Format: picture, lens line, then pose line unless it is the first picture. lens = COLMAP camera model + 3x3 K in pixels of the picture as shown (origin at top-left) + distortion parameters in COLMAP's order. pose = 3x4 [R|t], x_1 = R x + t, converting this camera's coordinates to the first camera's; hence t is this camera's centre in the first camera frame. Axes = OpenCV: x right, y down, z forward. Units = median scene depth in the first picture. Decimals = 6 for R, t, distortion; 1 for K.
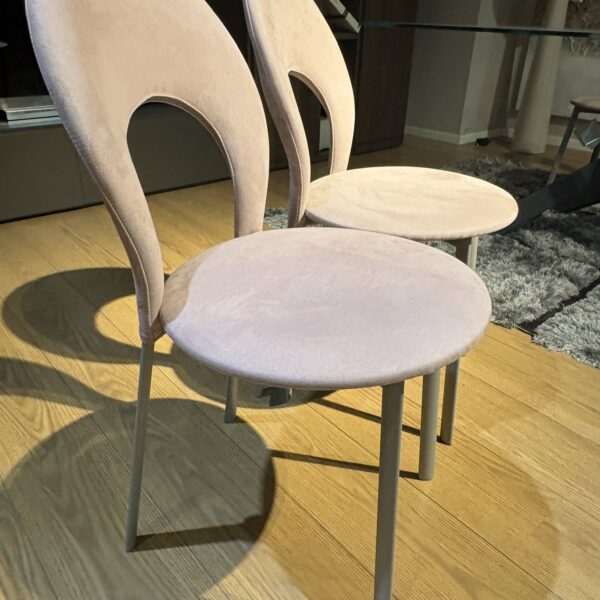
lens RADIAL K [[540.1, 0, 297.9], [0, 540.1, 300.5], [0, 0, 1]] dist [-0.016485, 0.017014]
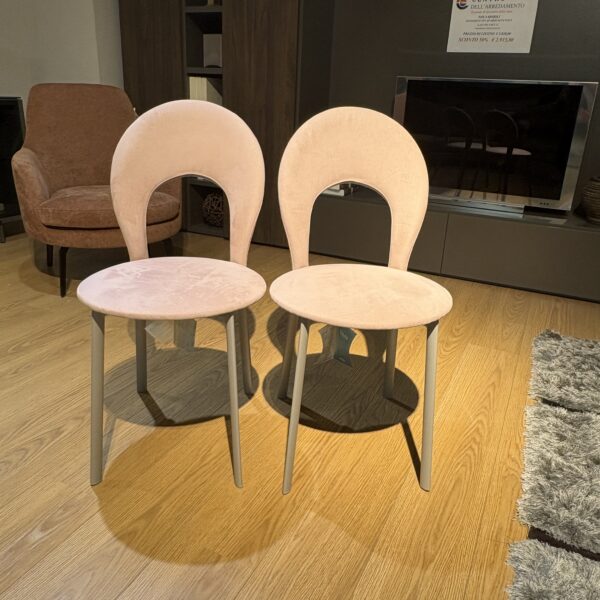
lens RADIAL K [[540.1, 0, 302.2], [0, 540.1, 300.4], [0, 0, 1]] dist [-0.016485, 0.017014]
pose [[0.397883, 0.324363, -0.858183, 1.130448], [-0.467046, 0.876744, 0.114840, -0.240491], [0.789656, 0.355118, 0.500334, 0.304750]]
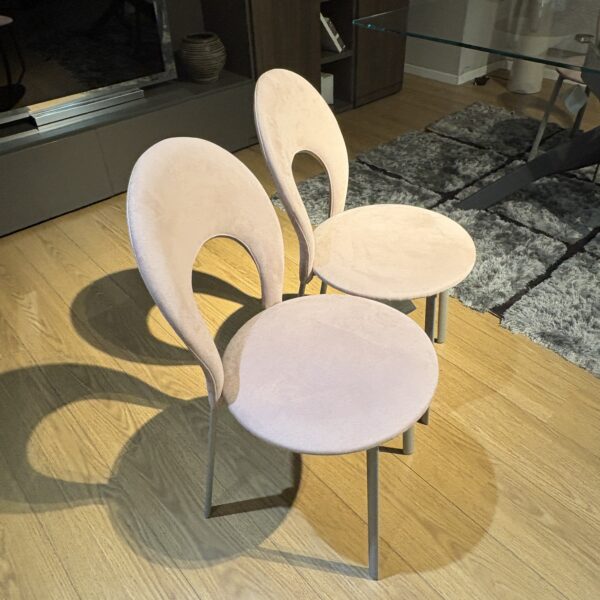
lens RADIAL K [[540.1, 0, 301.1], [0, 540.1, 303.0], [0, 0, 1]] dist [-0.016485, 0.017014]
pose [[0.998379, -0.052459, -0.022099, 0.009913], [0.055751, 0.979522, 0.193465, -0.309075], [0.011498, -0.194384, 0.980858, -0.276234]]
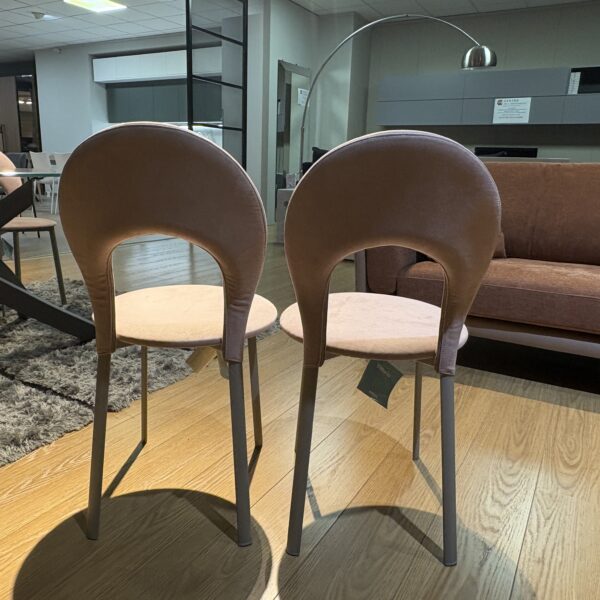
lens RADIAL K [[540.1, 0, 299.7], [0, 540.1, 300.5], [0, 0, 1]] dist [-0.016485, 0.017014]
pose [[-0.348370, -0.262393, 0.899883, -0.926513], [0.408731, 0.821424, 0.397747, -0.565025], [-0.843551, 0.506373, -0.178911, 0.958498]]
